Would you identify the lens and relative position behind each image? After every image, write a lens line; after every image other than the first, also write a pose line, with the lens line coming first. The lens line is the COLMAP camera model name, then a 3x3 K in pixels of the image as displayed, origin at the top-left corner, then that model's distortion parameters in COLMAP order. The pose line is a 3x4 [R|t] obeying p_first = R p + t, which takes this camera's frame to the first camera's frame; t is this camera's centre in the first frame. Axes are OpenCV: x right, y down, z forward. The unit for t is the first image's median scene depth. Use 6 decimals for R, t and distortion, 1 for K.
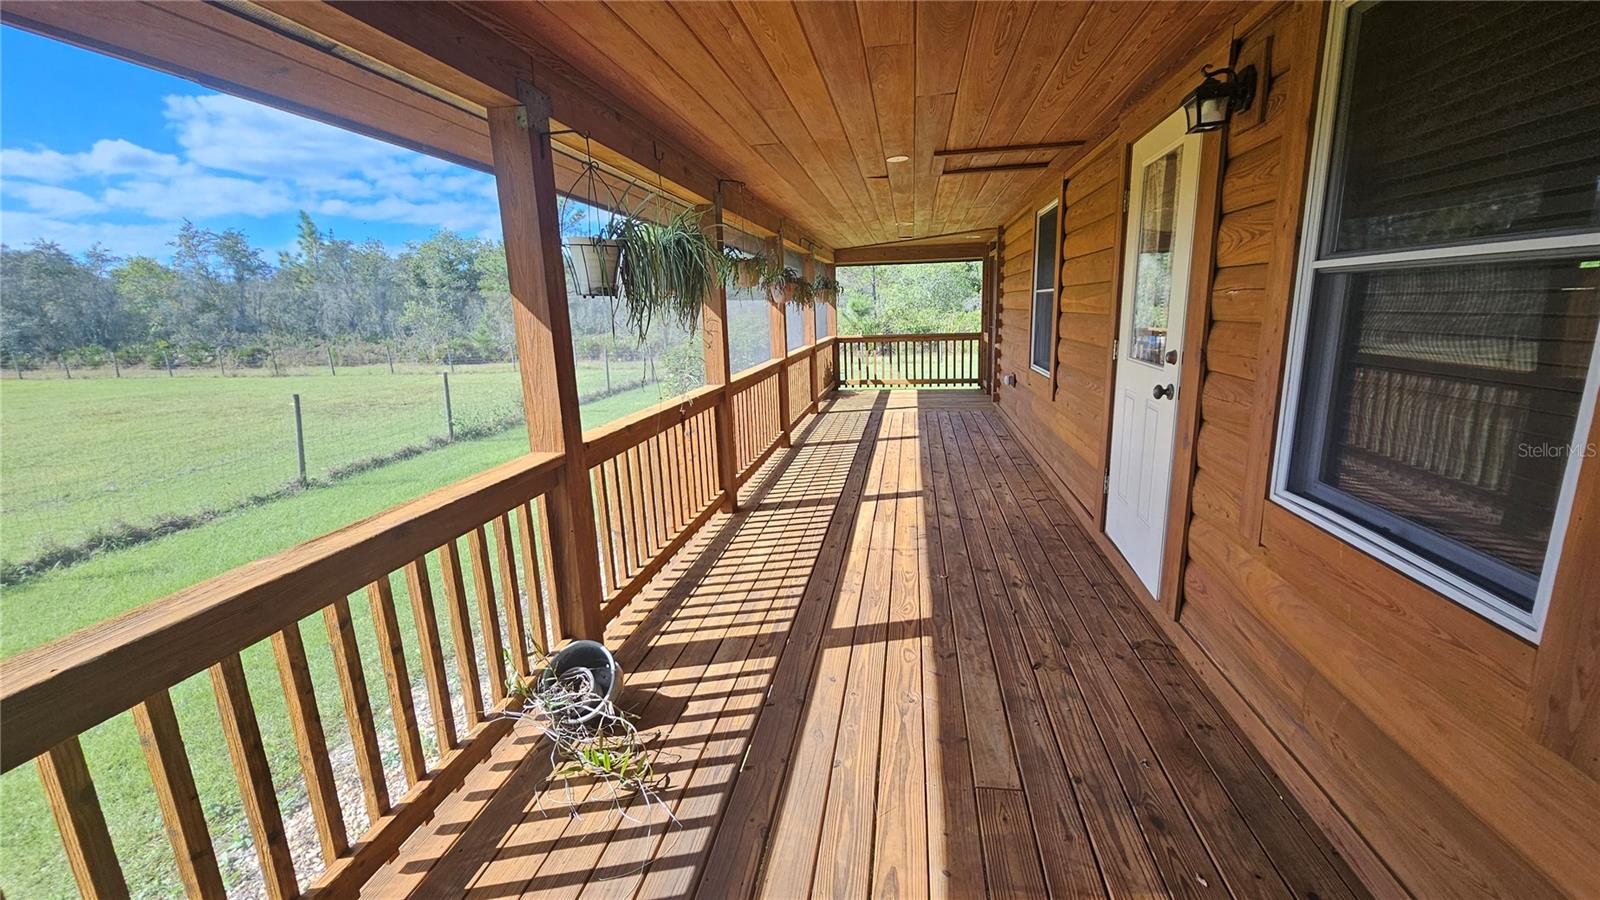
lens RADIAL K [[660.8, 0, 806.6], [0, 660.8, 453.0], [0, 0, 1]] dist [0.004672, -0.000859]
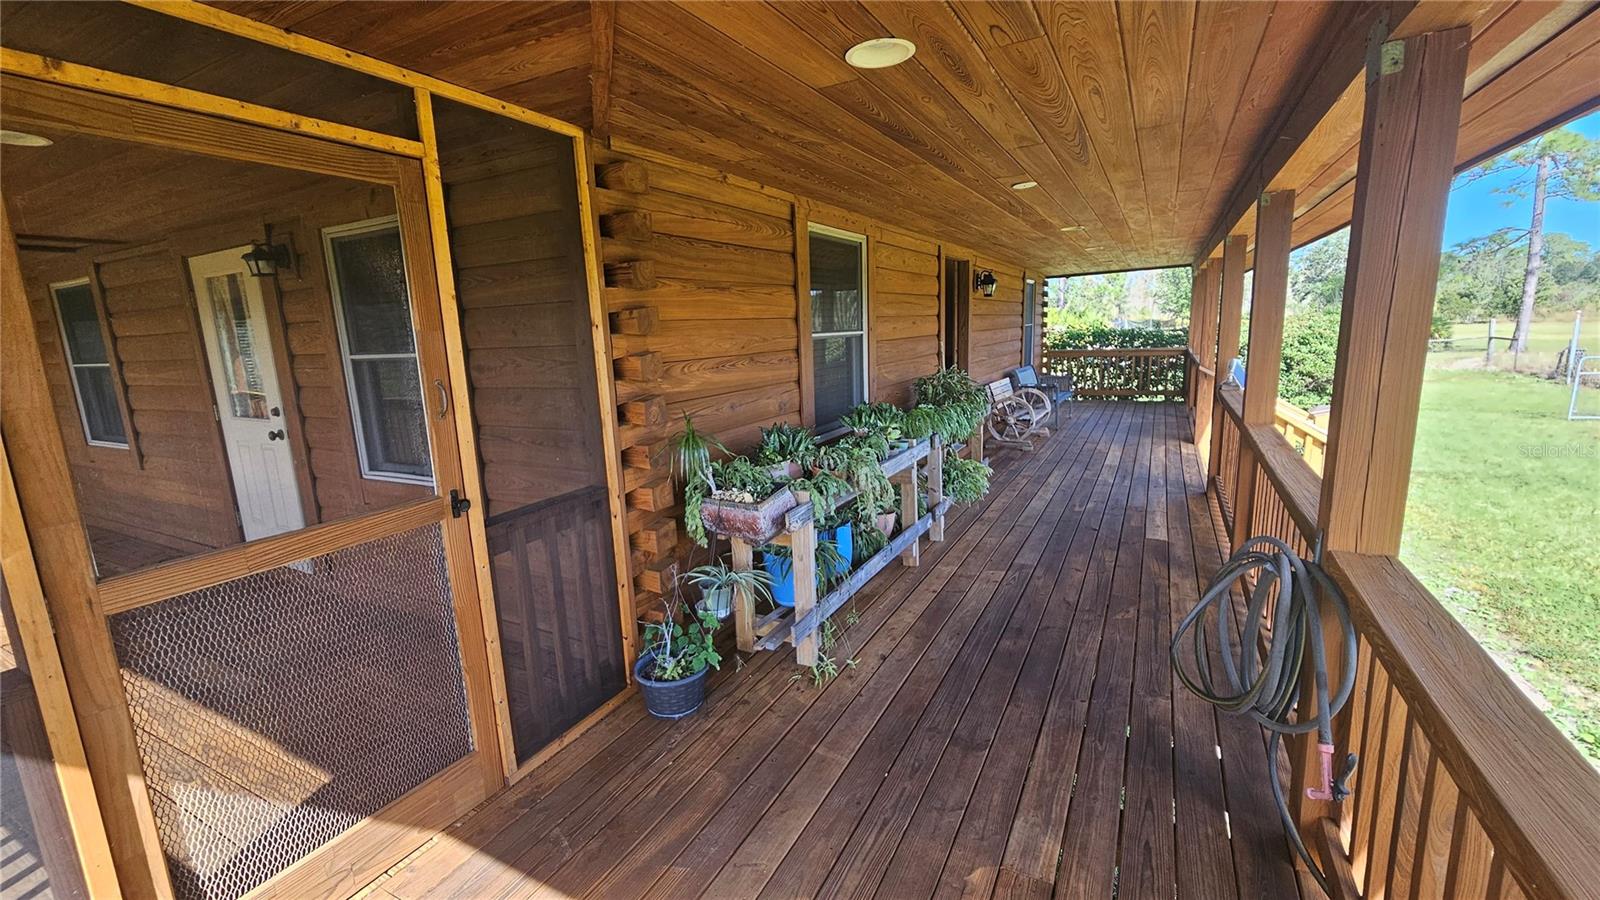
lens RADIAL K [[660.8, 0, 806.7], [0, 660.8, 447.3], [0, 0, 1]] dist [0.004672, -0.000859]
pose [[0.333566, -0.151216, 0.930520, -0.475067], [0.236374, 0.968937, 0.072726, 0.112823], [-0.912612, 0.195692, 0.358948, -0.648655]]
